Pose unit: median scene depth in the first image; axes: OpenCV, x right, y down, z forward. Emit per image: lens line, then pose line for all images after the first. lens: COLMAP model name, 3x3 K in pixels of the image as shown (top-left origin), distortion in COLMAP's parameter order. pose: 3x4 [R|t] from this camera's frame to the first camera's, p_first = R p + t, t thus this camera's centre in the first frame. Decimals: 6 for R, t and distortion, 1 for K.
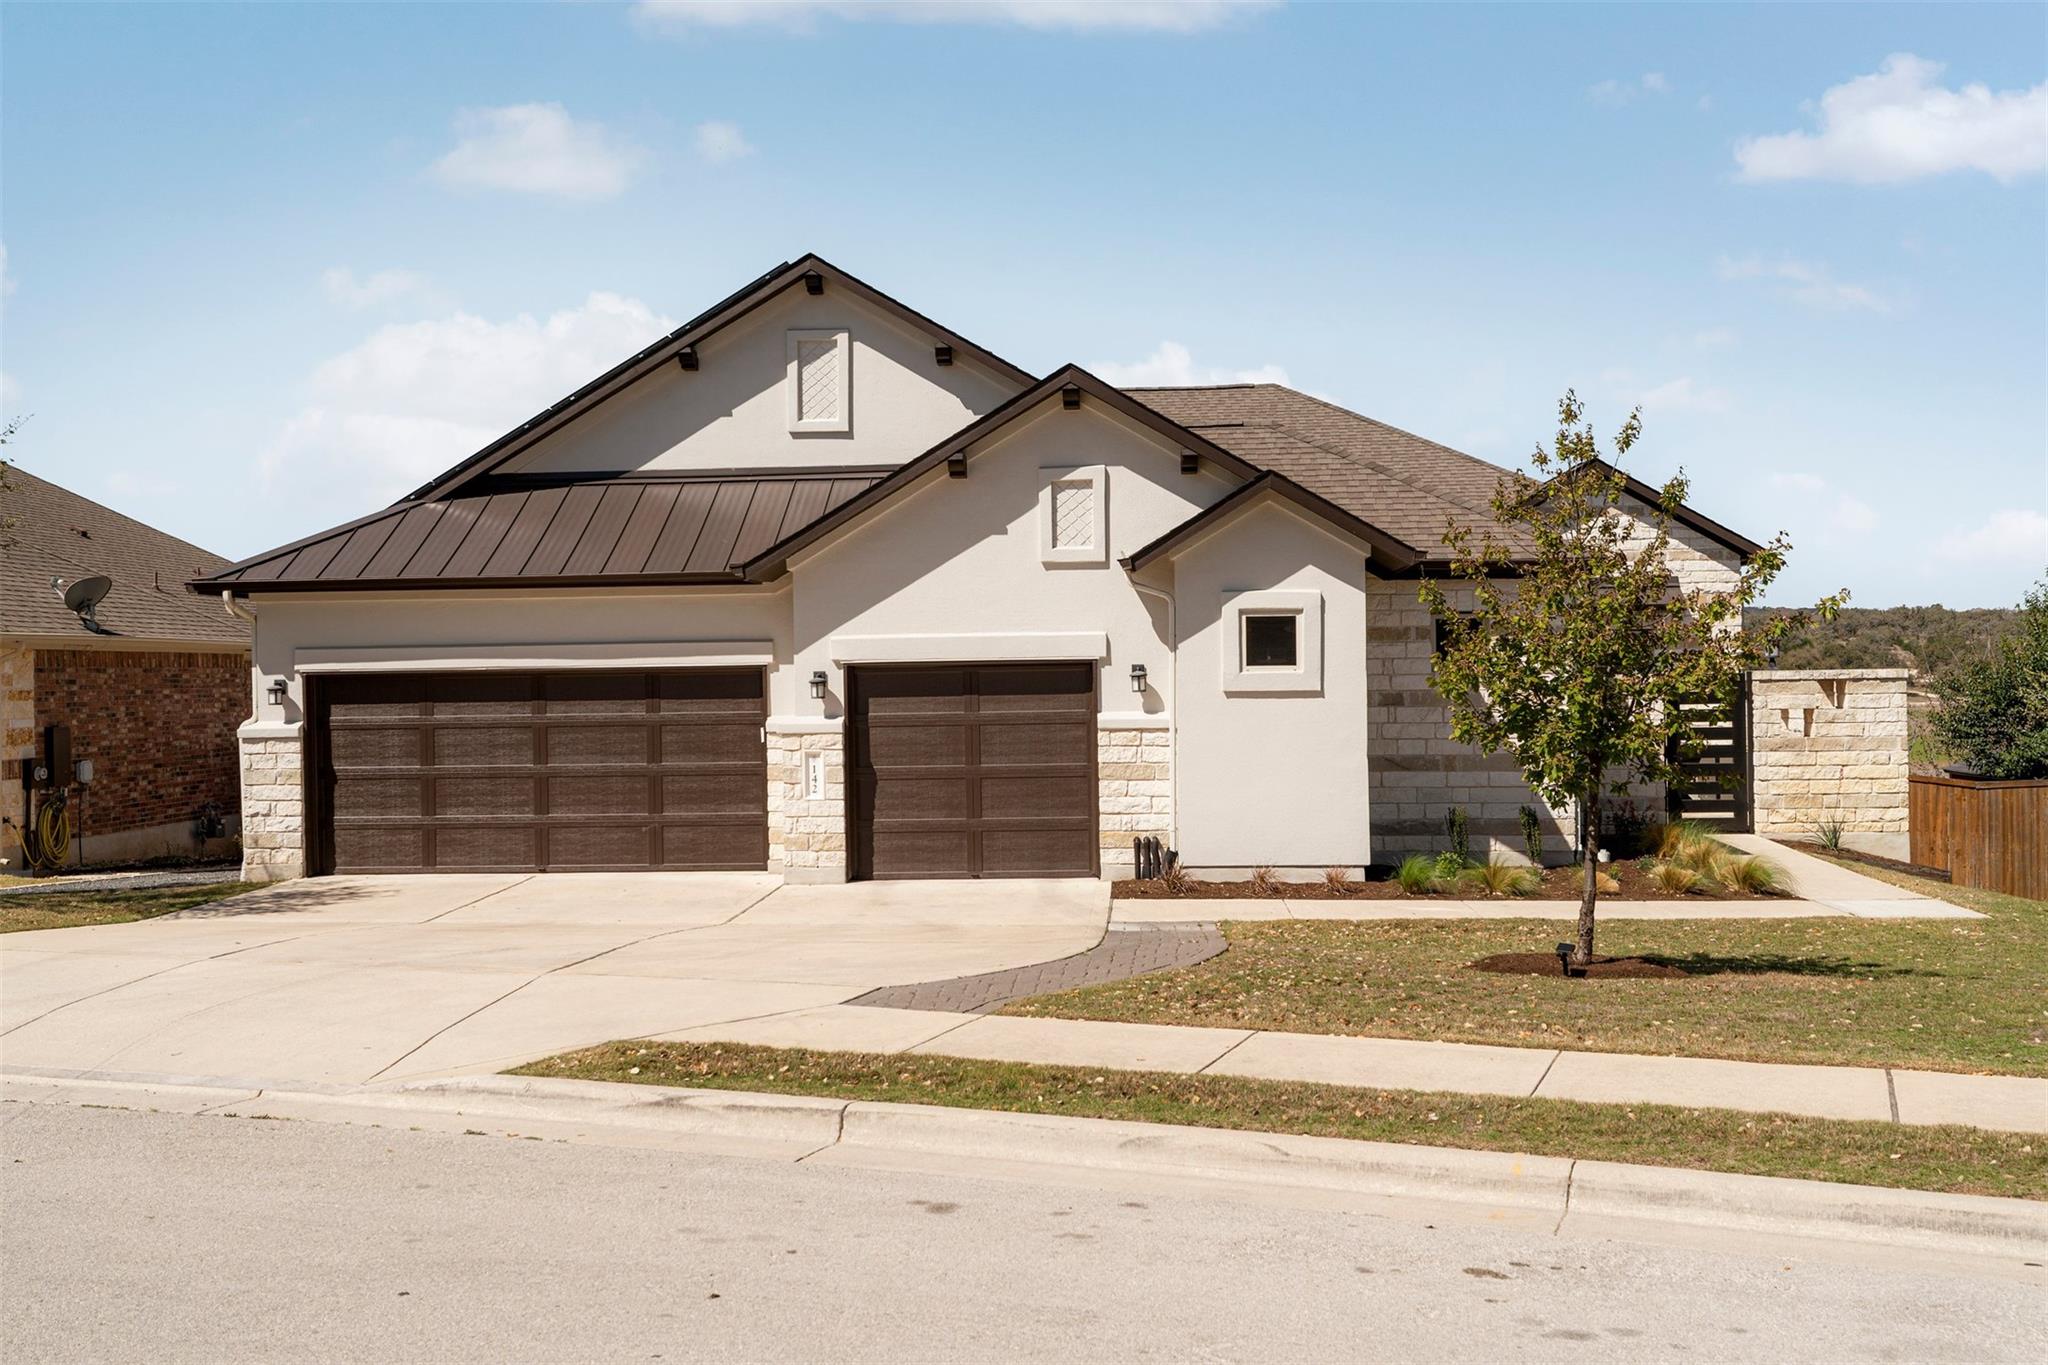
lens RADIAL K [[1982.0, 0, 1021.8], [0, 1982.0, 687.8], [0, 0, 1]] dist [0.018093, 0.000000]
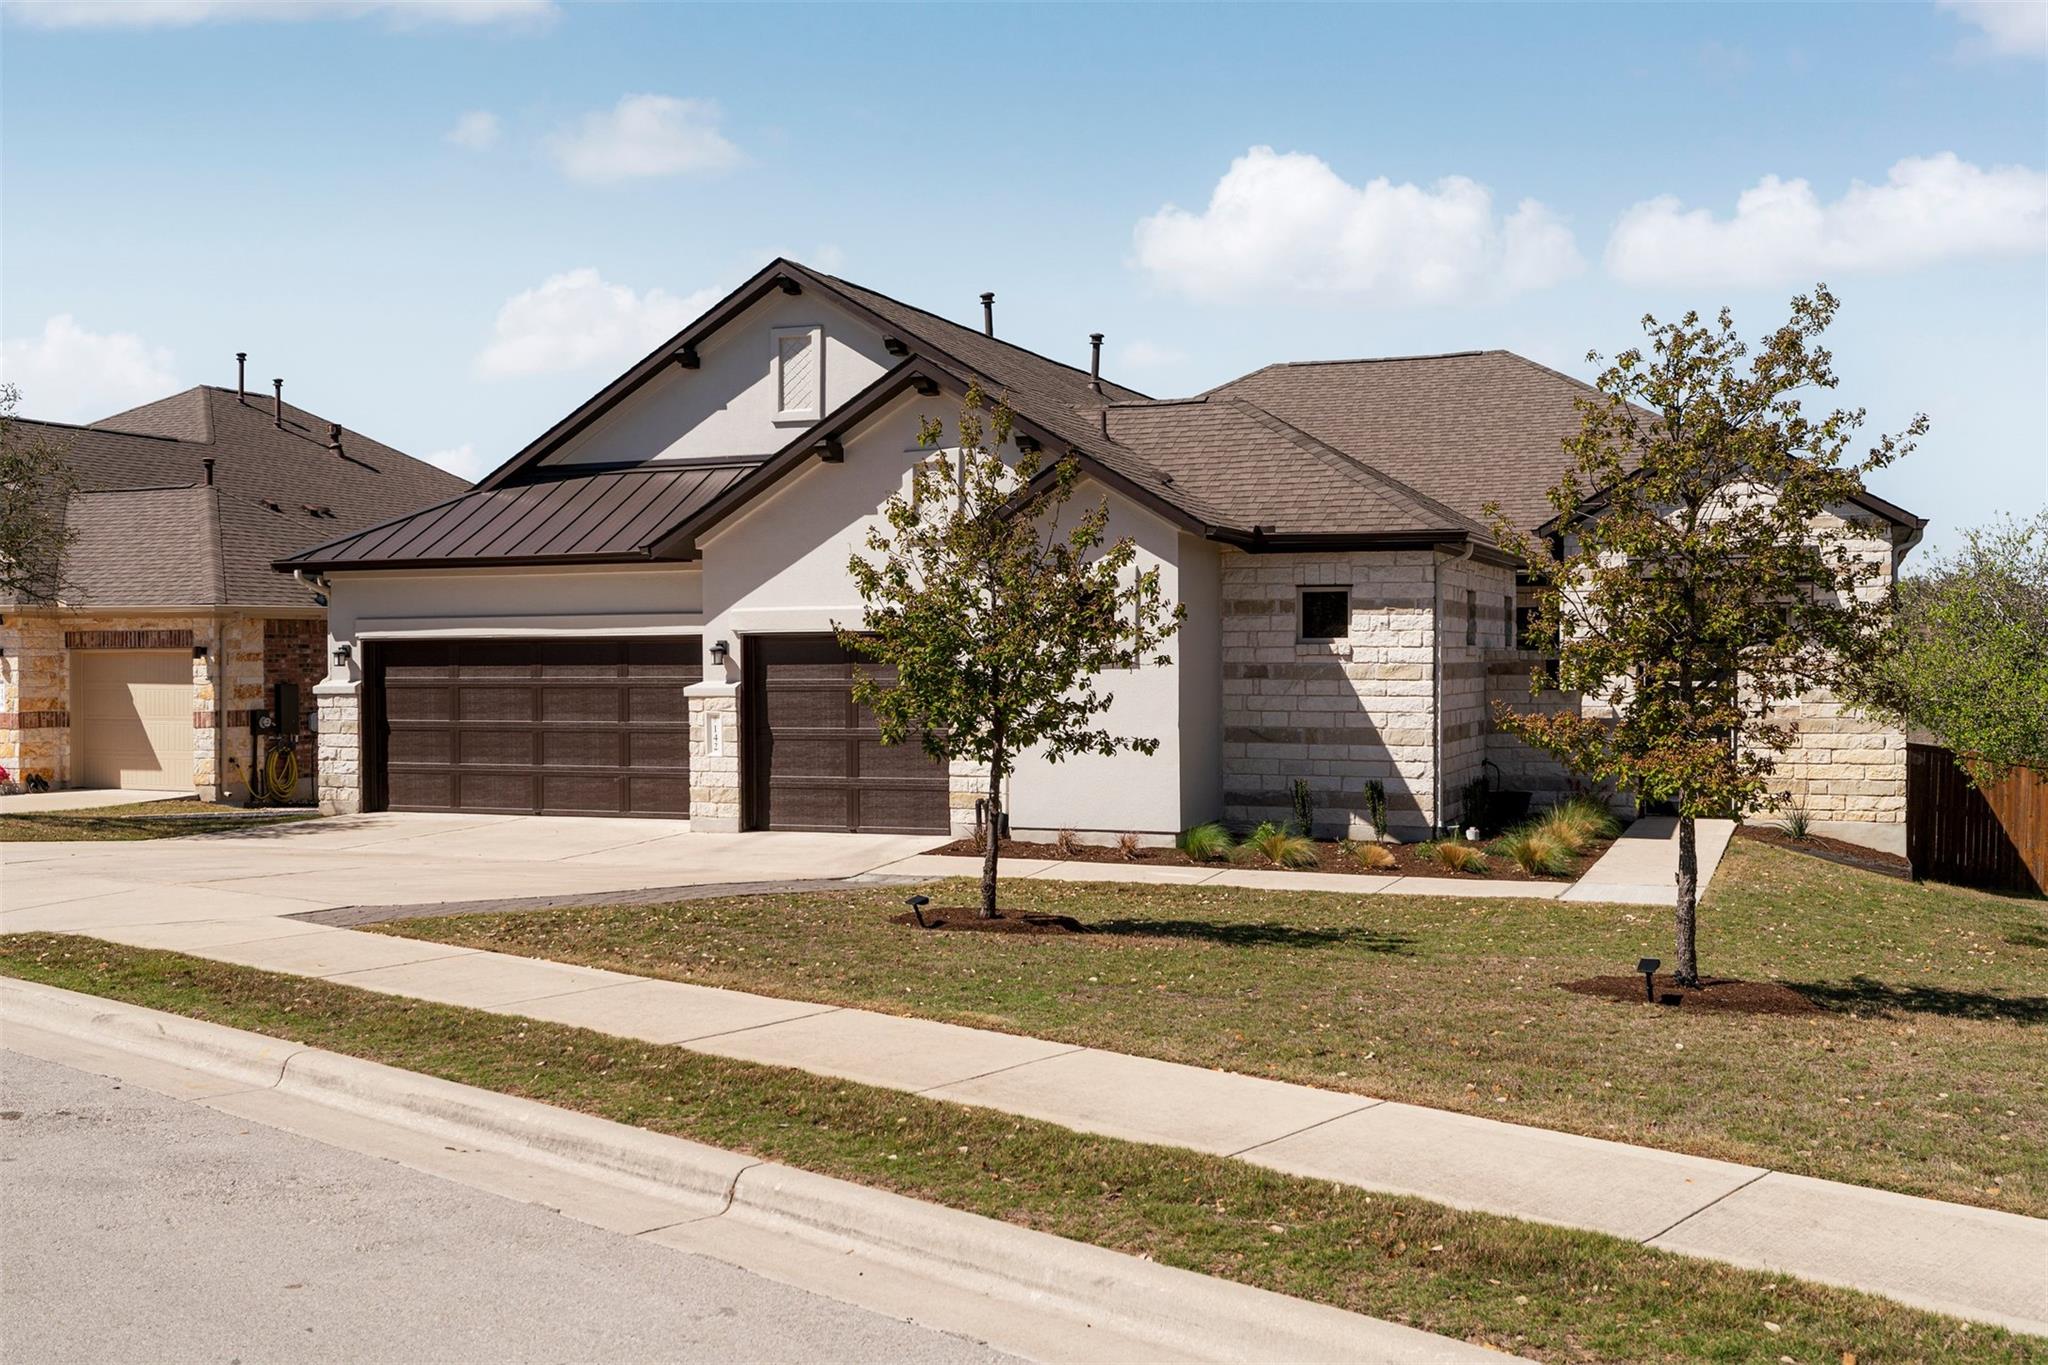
lens RADIAL K [[1982.0, 0, 1023.7], [0, 1982.0, 673.1], [0, 0, 1]] dist [0.018093, 0.000000]
pose [[0.952361, 0.011207, -0.304766, 0.371940], [-0.009261, 0.999926, 0.007831, -0.000303], [0.304831, -0.004635, 0.952395, -0.001282]]
